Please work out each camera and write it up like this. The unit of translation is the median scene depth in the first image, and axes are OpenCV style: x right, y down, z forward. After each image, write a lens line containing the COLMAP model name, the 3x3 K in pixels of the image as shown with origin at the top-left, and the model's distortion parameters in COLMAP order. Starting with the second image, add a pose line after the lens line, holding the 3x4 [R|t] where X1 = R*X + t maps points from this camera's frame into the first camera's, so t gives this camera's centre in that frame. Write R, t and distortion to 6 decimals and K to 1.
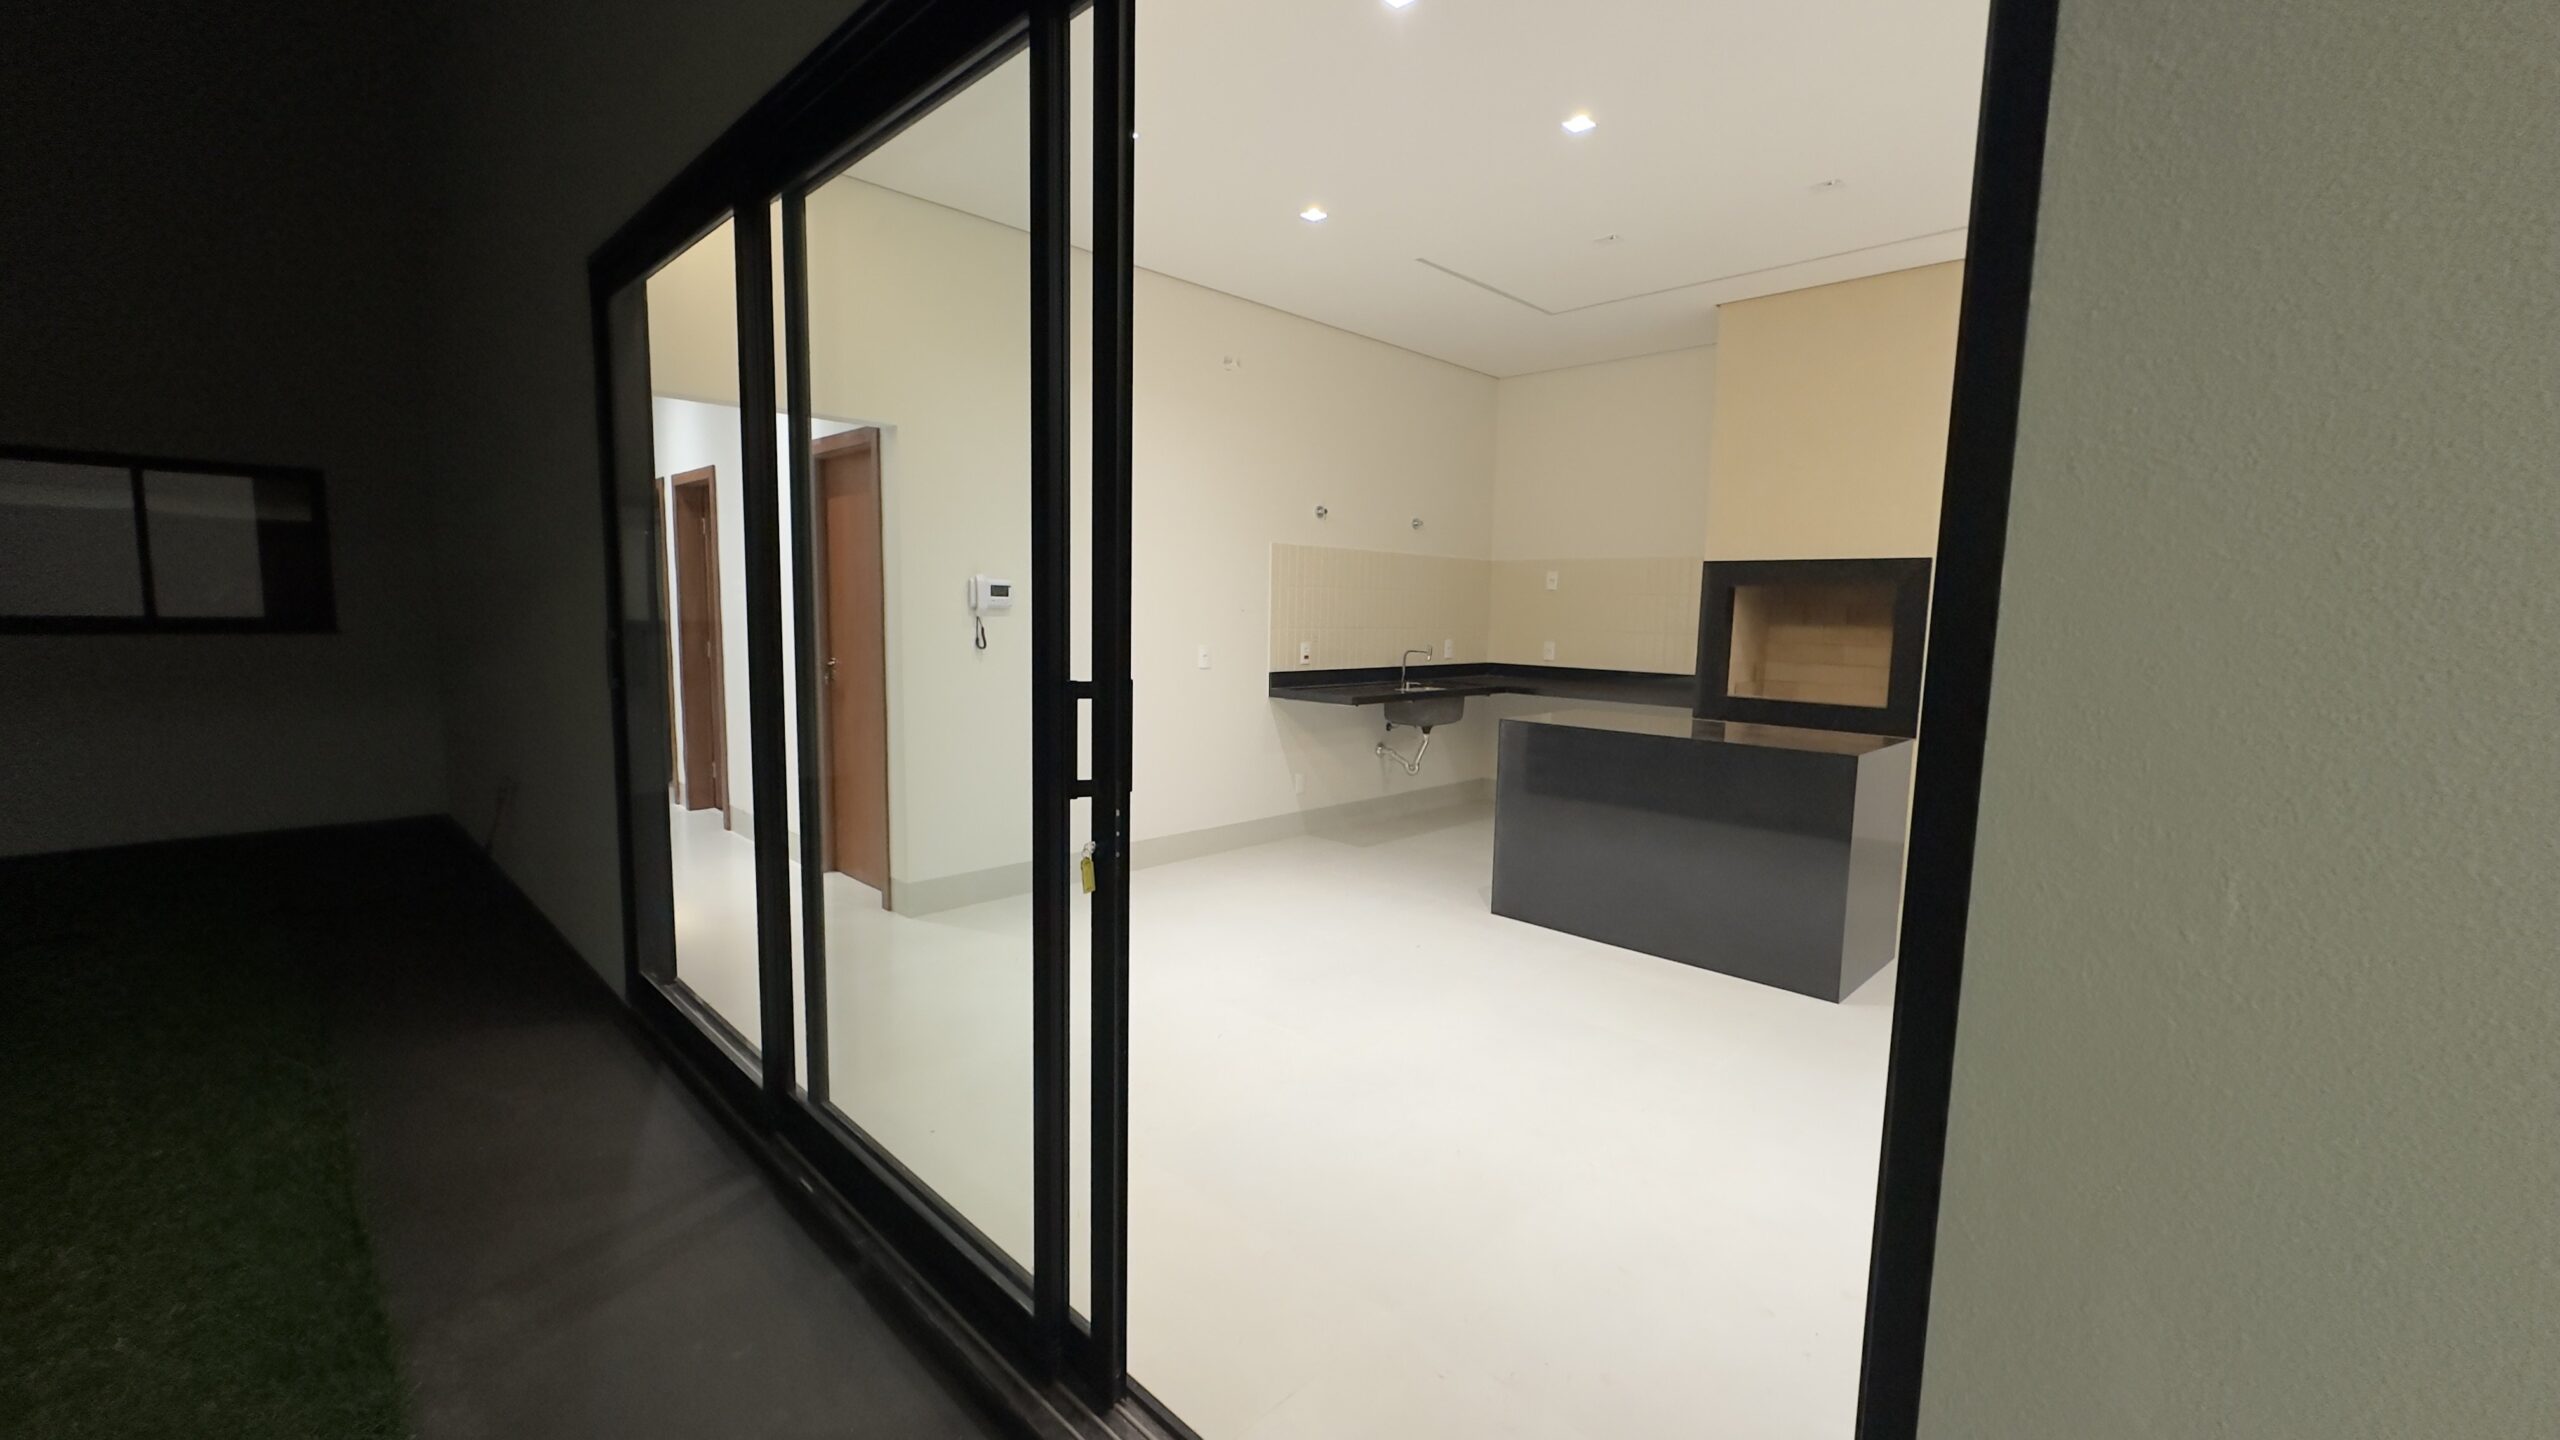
lens RADIAL K [[1031.7, 0, 1275.7], [0, 1031.7, 724.2], [0, 0, 1]] dist [-0.003908, 0.000850]
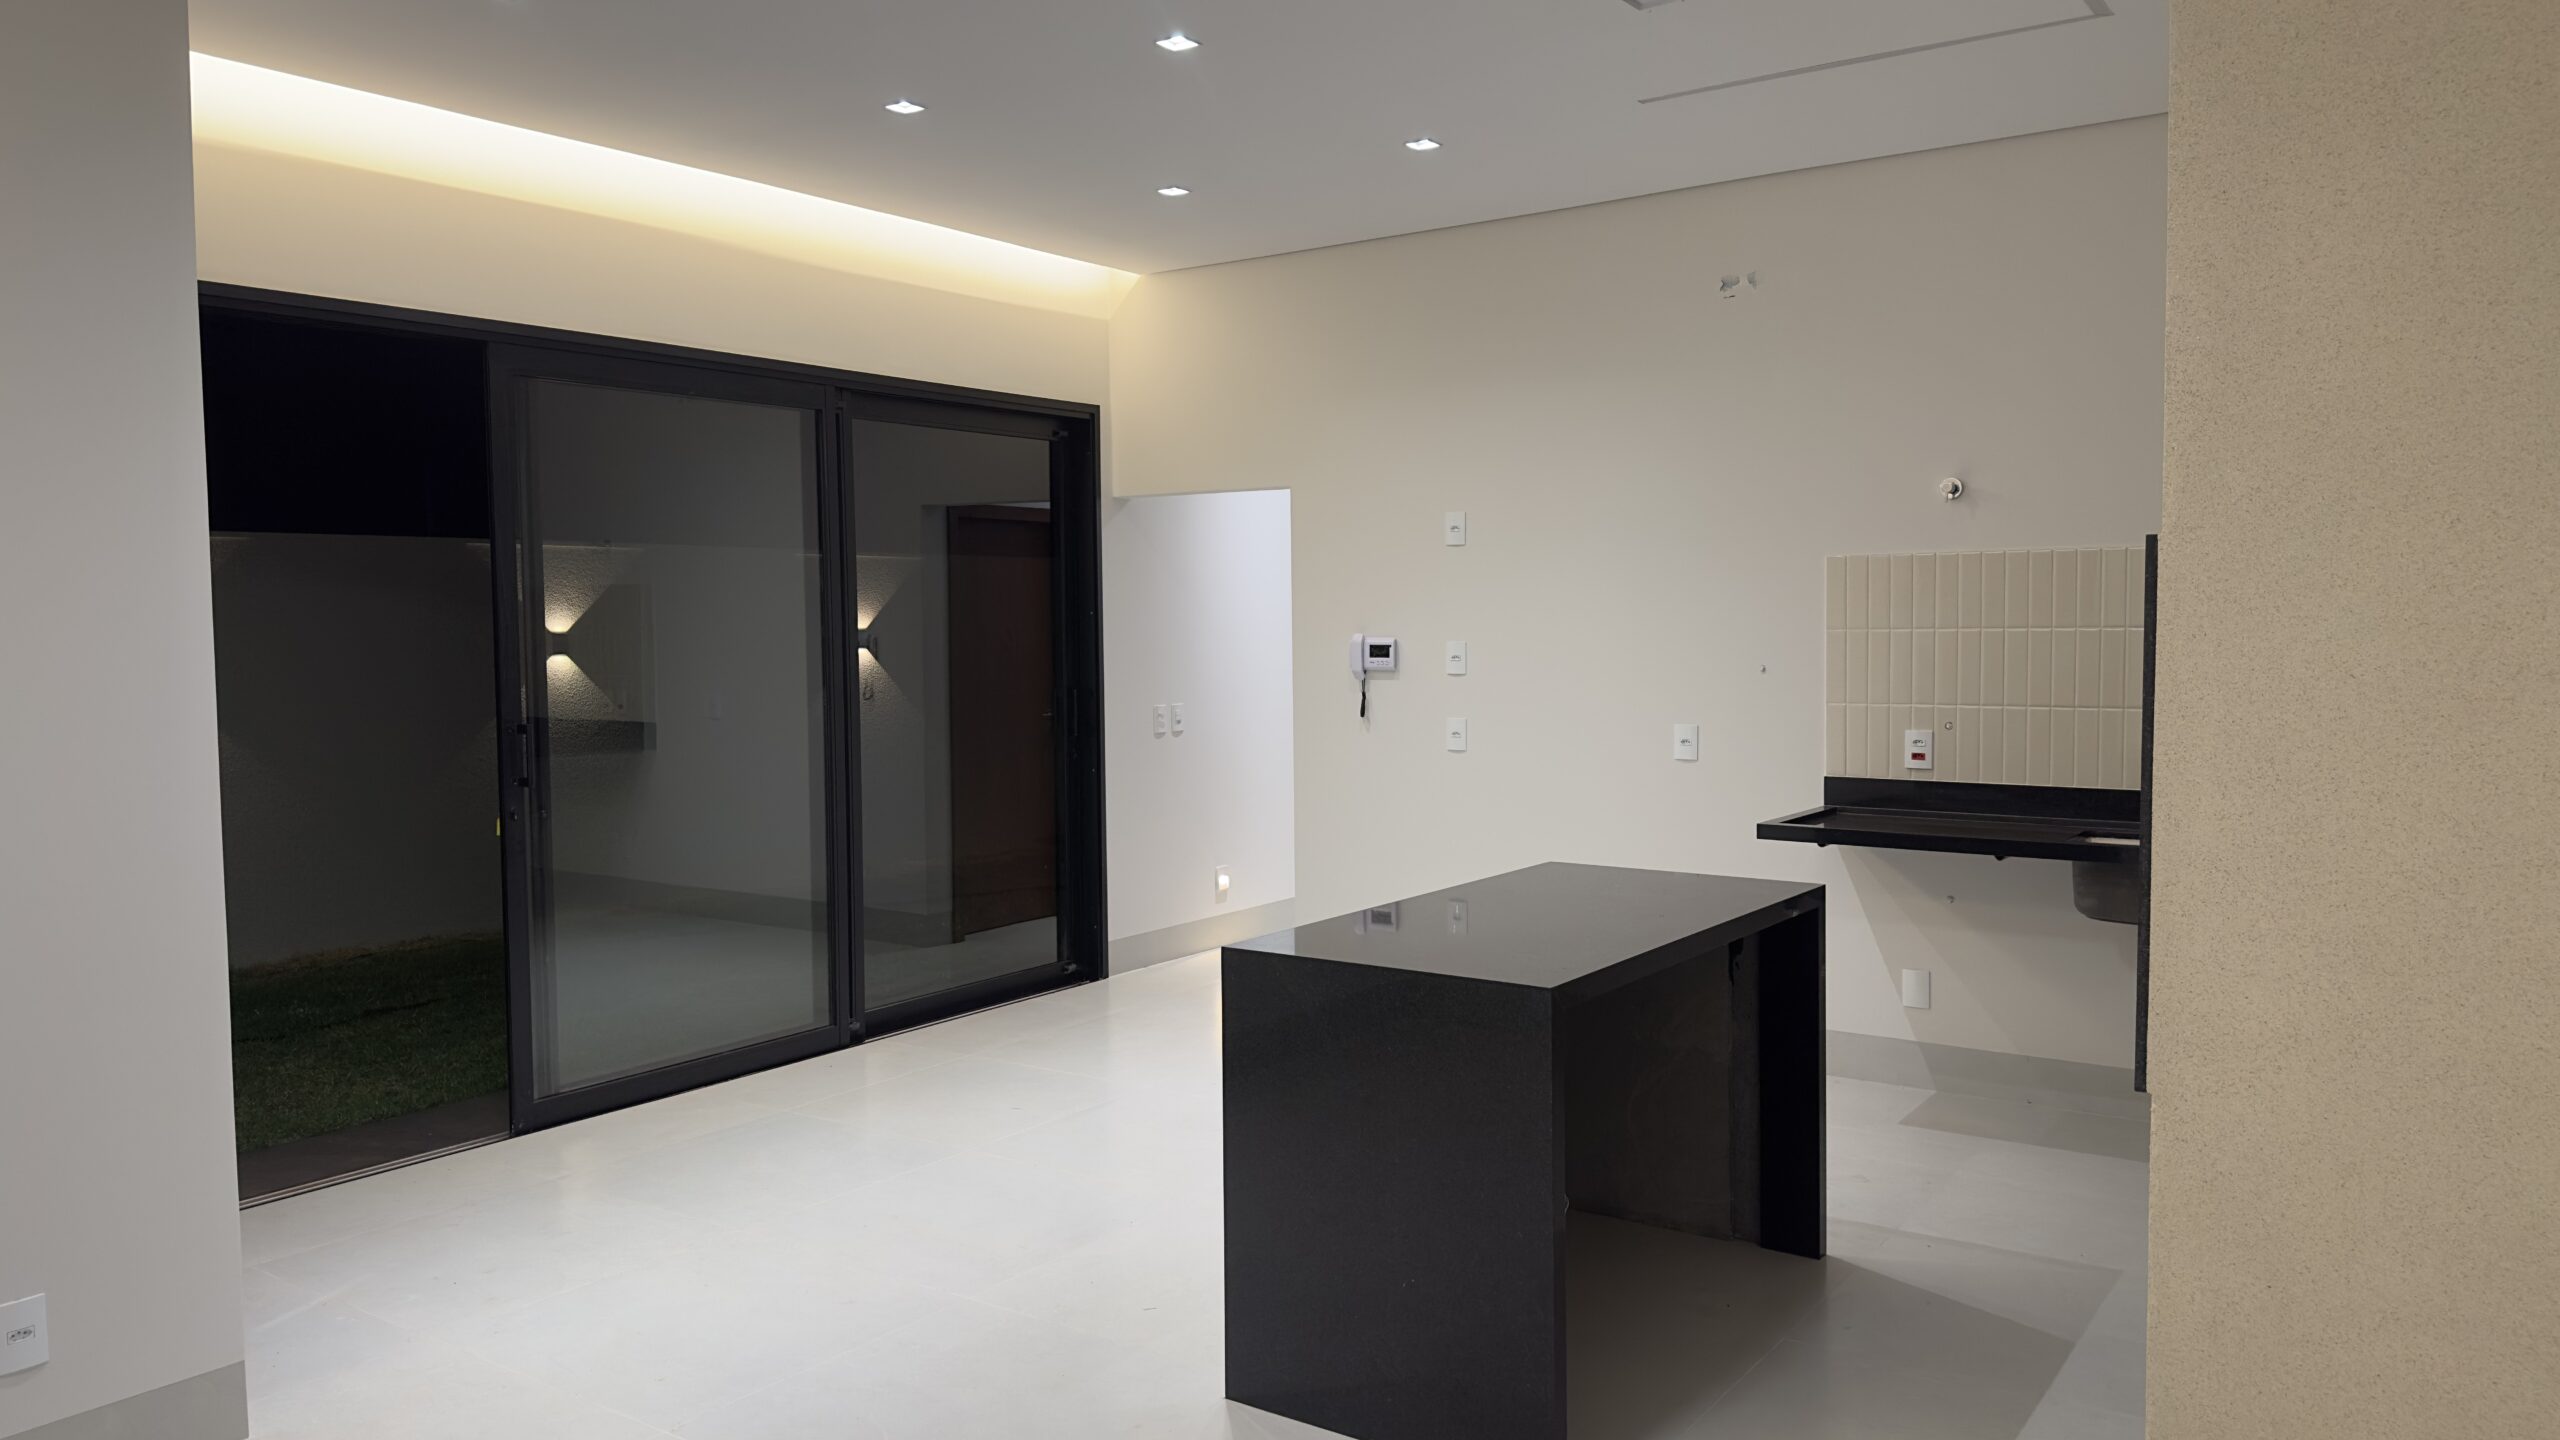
lens RADIAL K [[1798.1, 0, 1280.0], [0, 1798.1, 720.0], [0, 0, 1]] dist [0.115320, -0.157726]
pose [[0.168846, 0.027473, -0.985260, 0.923160], [-0.102576, 0.994673, 0.010157, -0.059501], [0.980290, 0.099349, 0.170764, 0.505543]]
